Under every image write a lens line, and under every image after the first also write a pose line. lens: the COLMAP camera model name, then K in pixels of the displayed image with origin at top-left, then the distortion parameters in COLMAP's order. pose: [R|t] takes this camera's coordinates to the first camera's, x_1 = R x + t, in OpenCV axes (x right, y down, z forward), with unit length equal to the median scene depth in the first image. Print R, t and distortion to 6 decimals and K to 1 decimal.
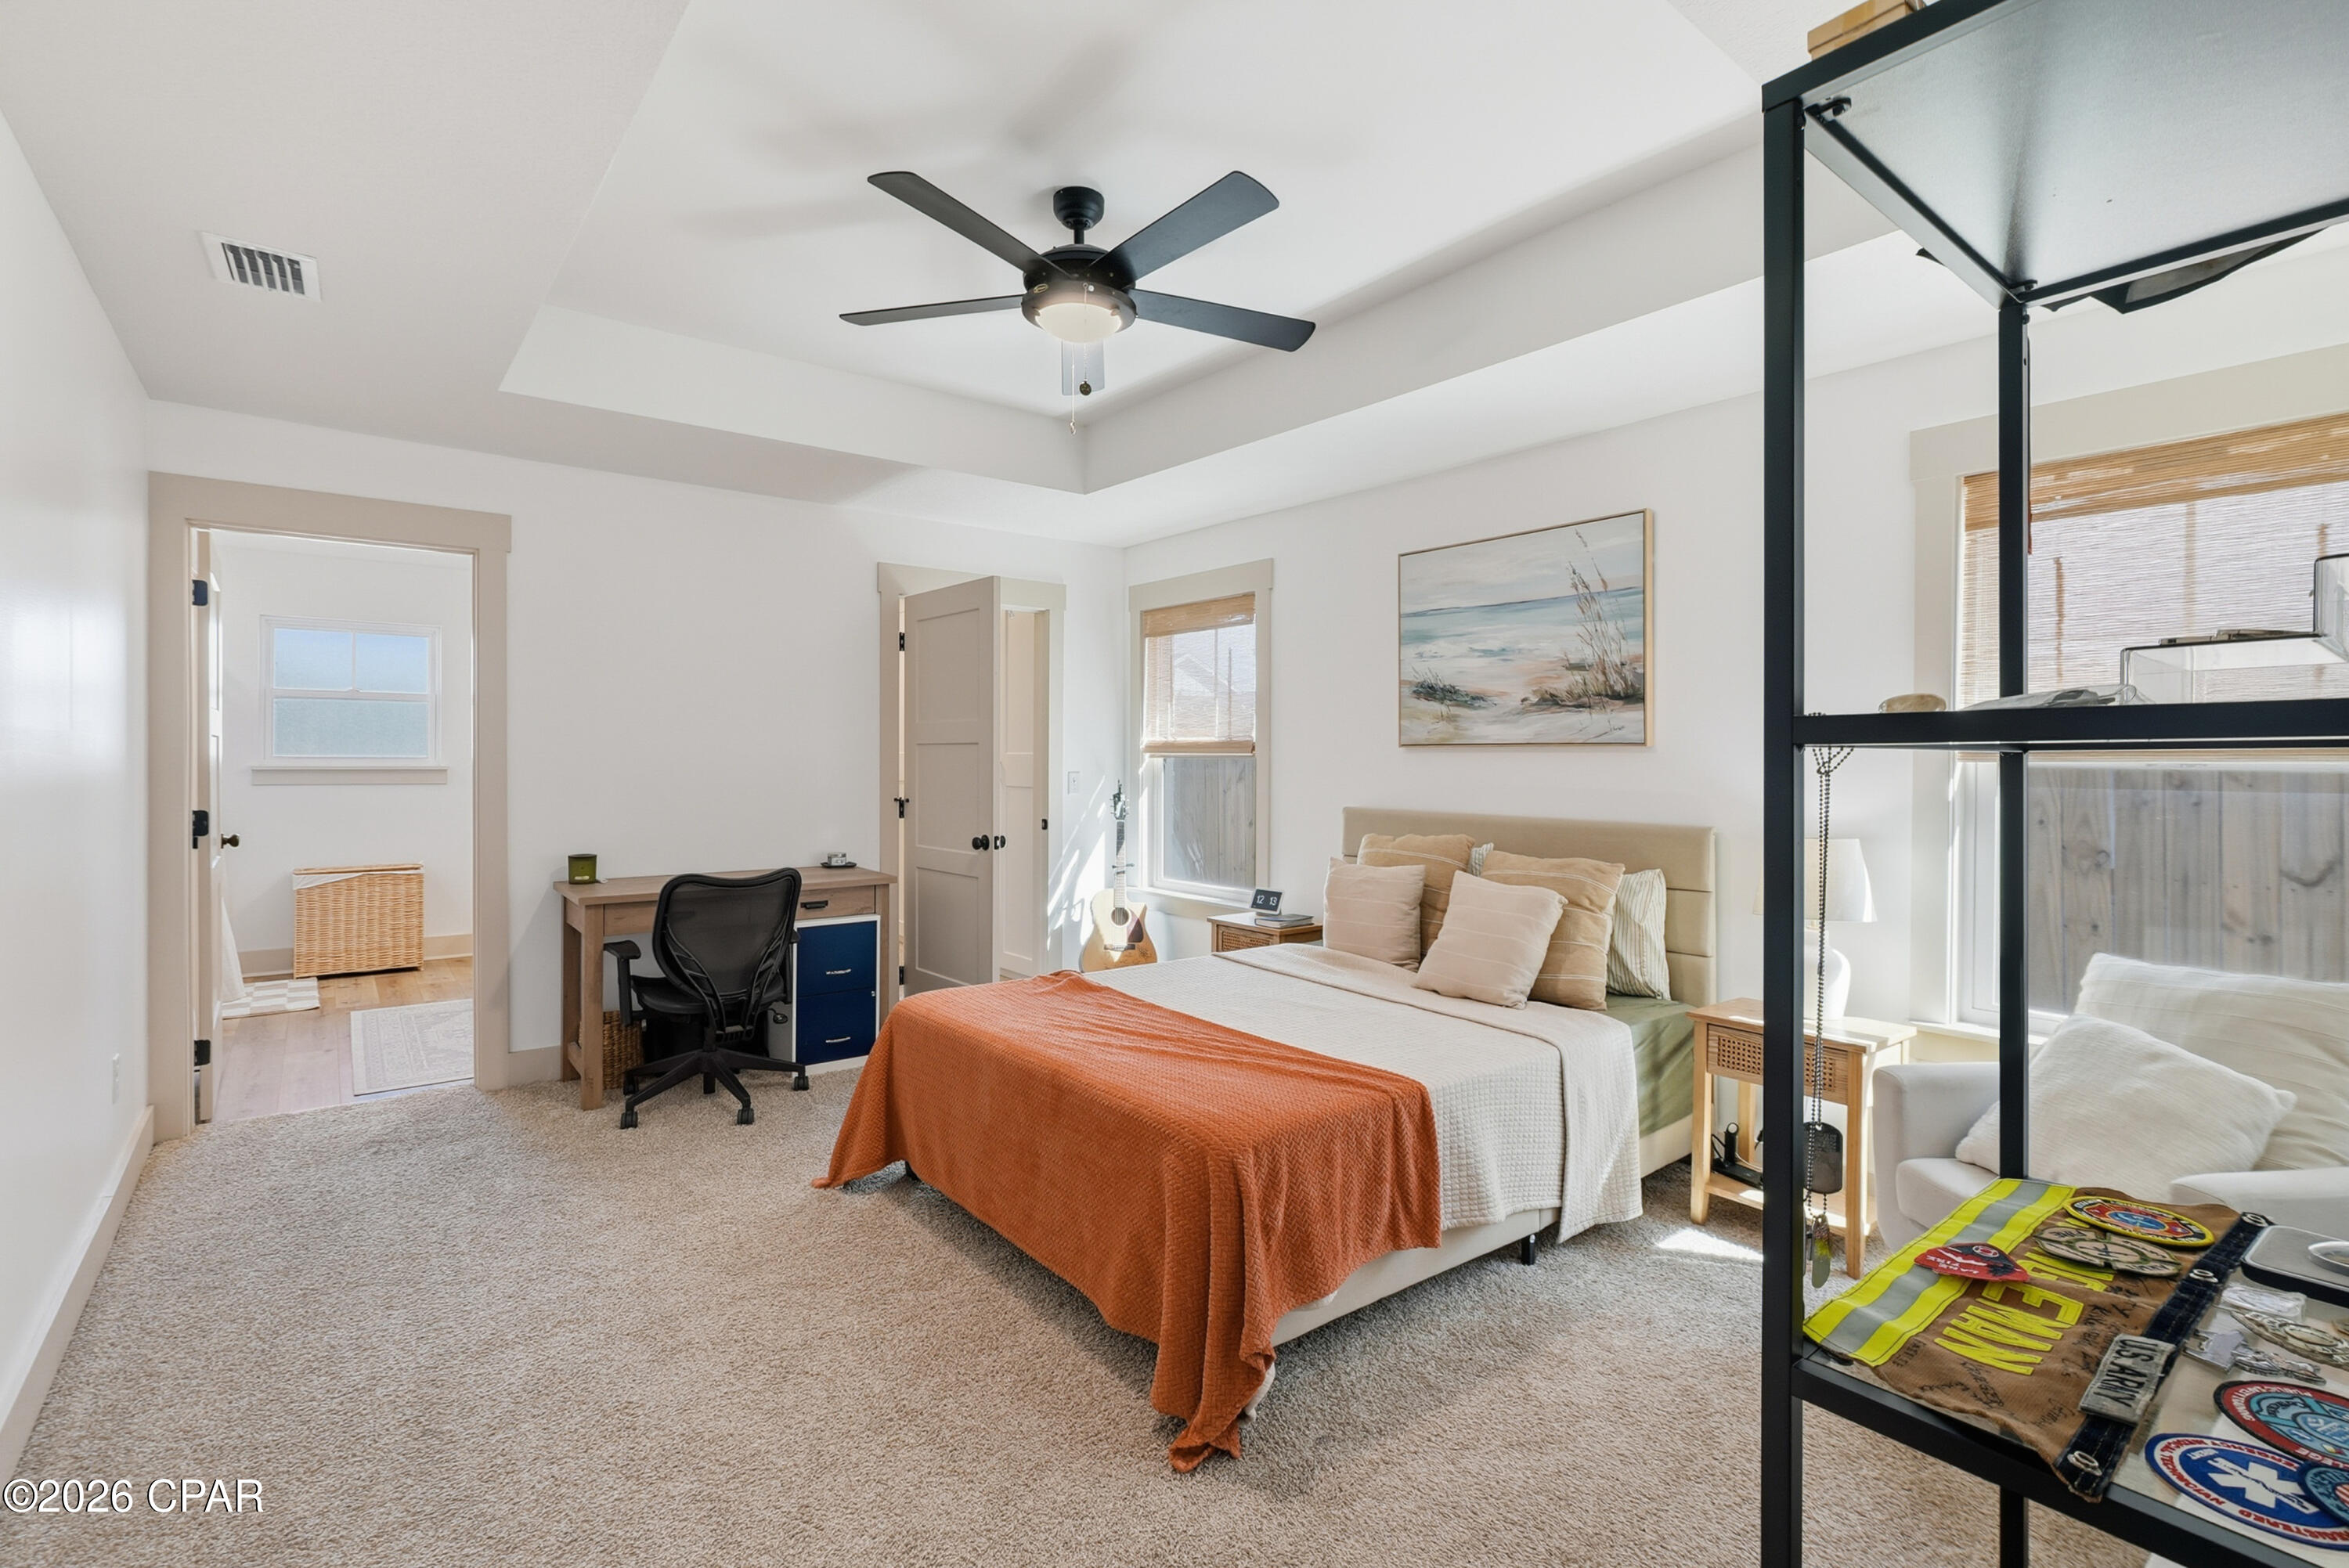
lens RADIAL K [[1082.0, 0, 1172.3], [0, 1082.0, 771.5], [0, 0, 1]] dist [-0.016777, 0.006962]
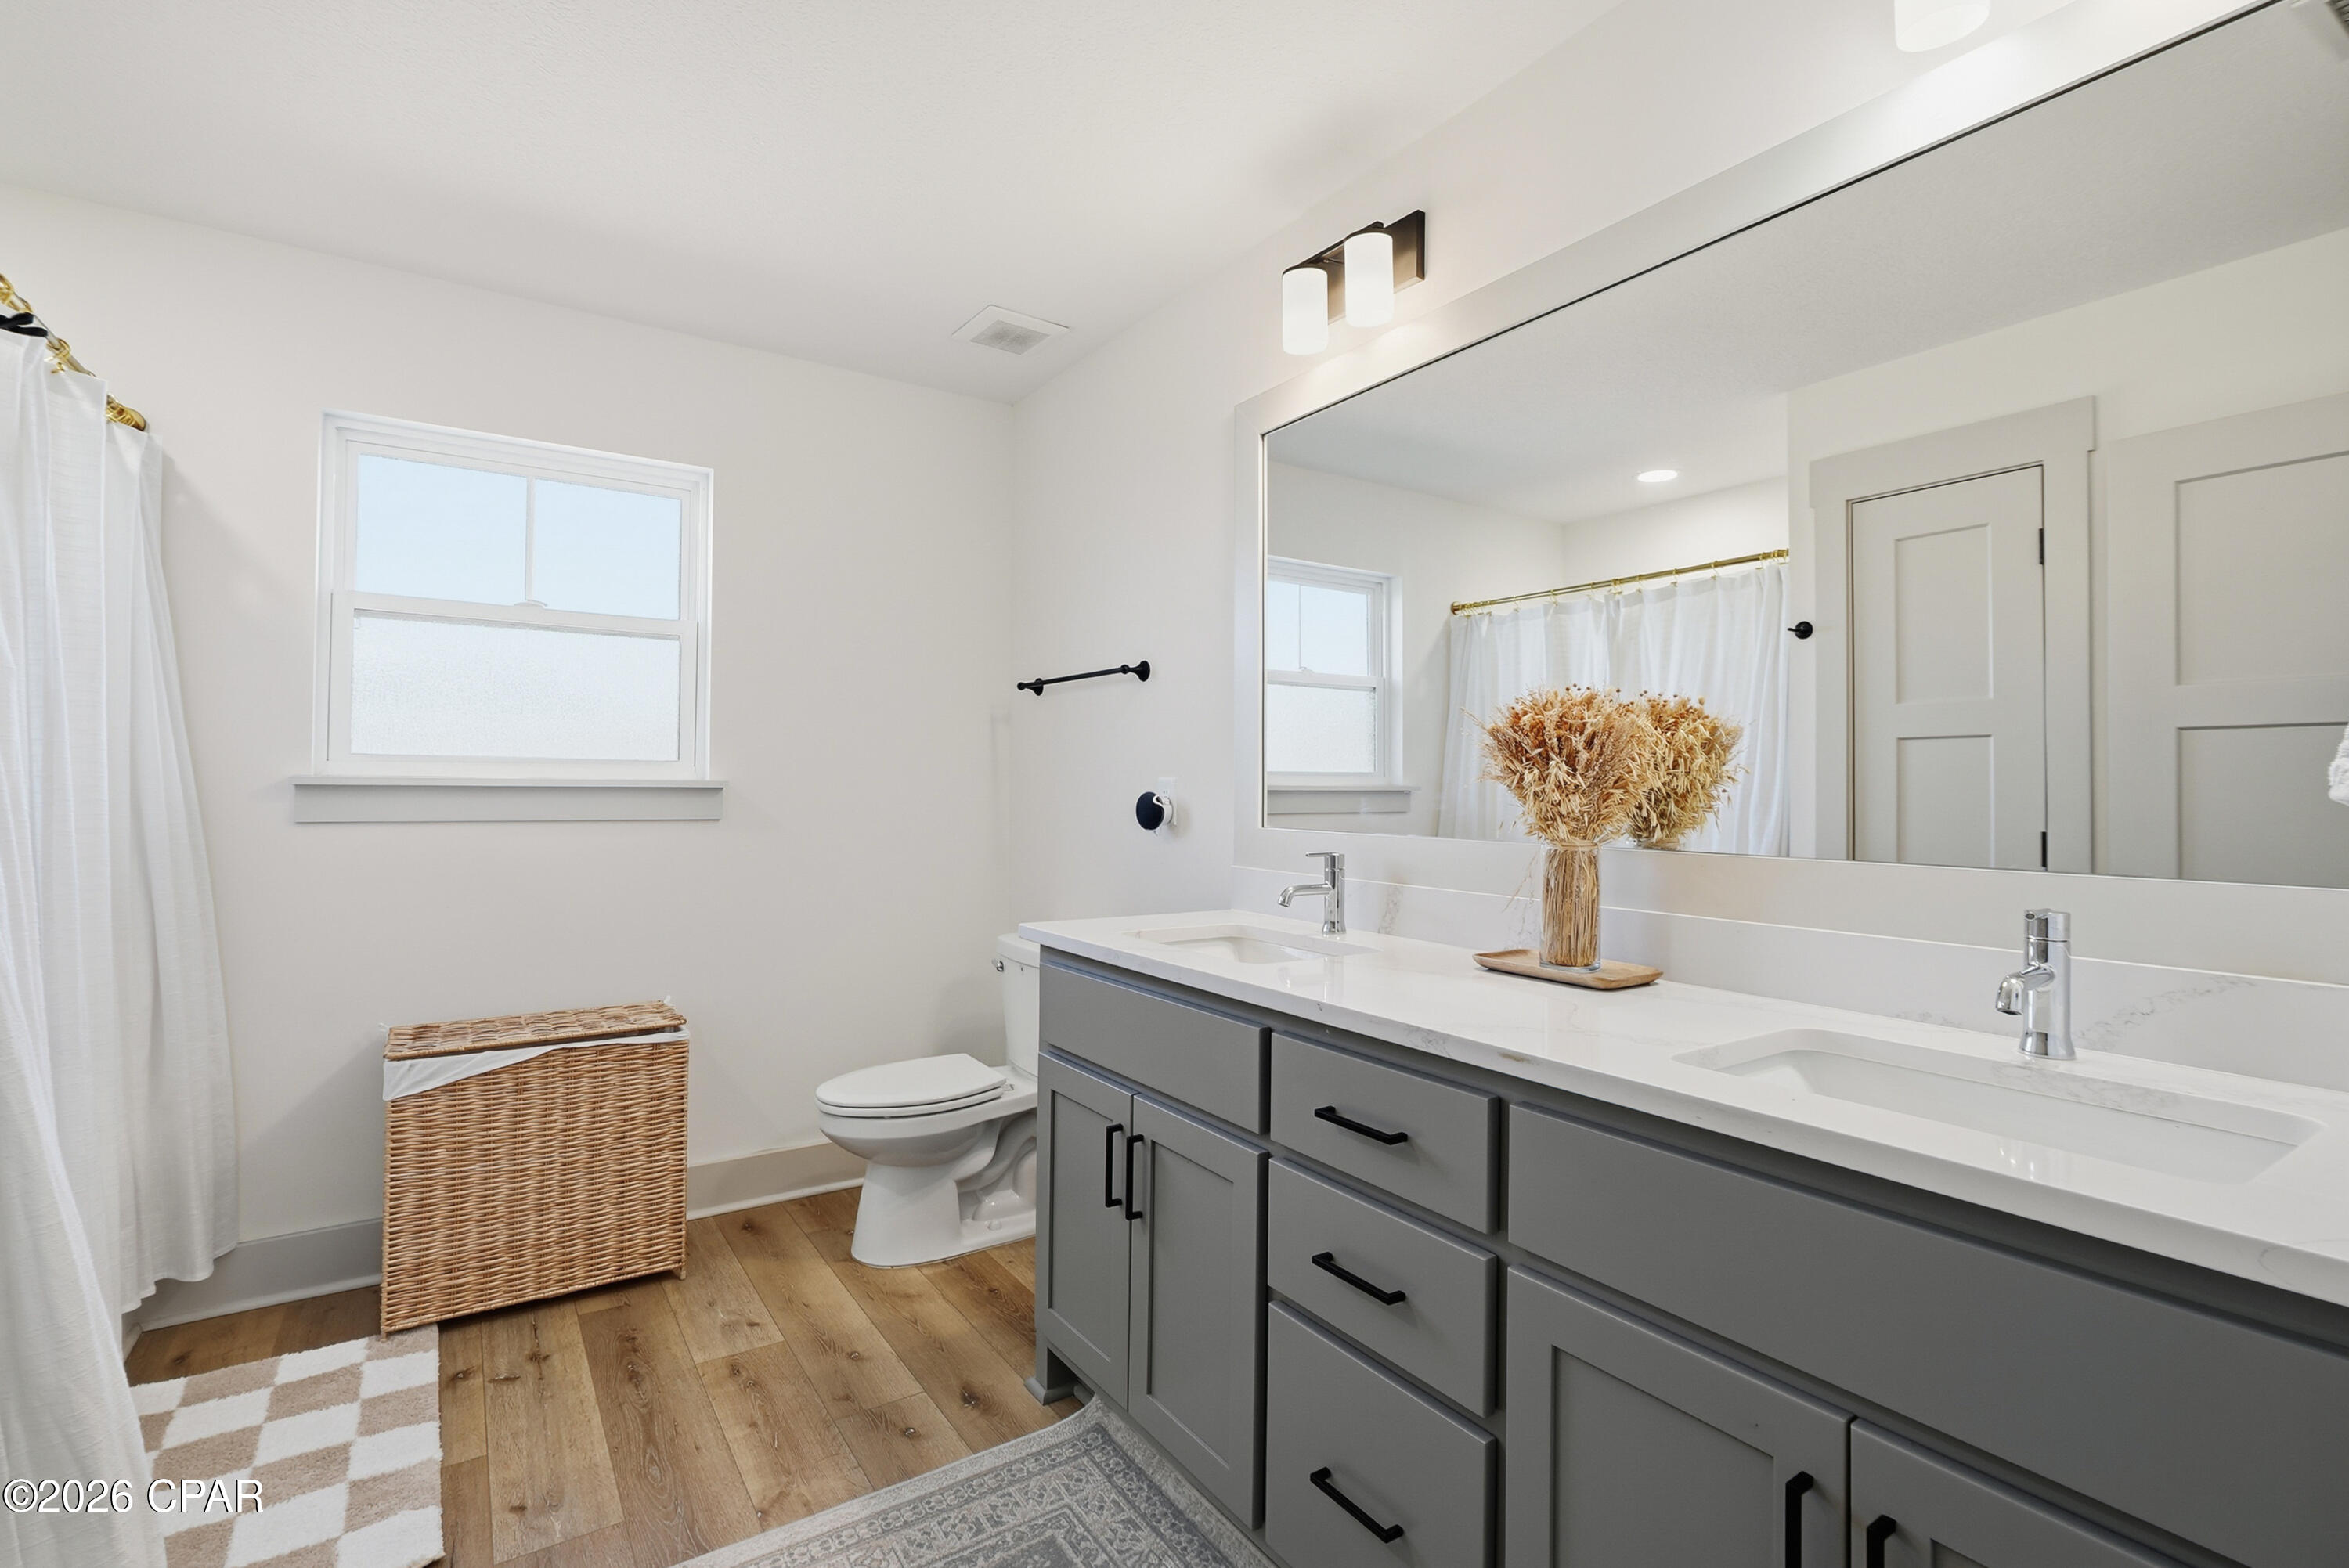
lens RADIAL K [[1082.0, 0, 1176.6], [0, 1082.0, 774.5], [0, 0, 1]] dist [-0.016777, 0.006962]
pose [[0.996651, 0.005237, -0.081604, -0.493415], [-0.006598, 0.999843, -0.016419, -0.001430], [0.081505, 0.016903, 0.996530, 0.623028]]
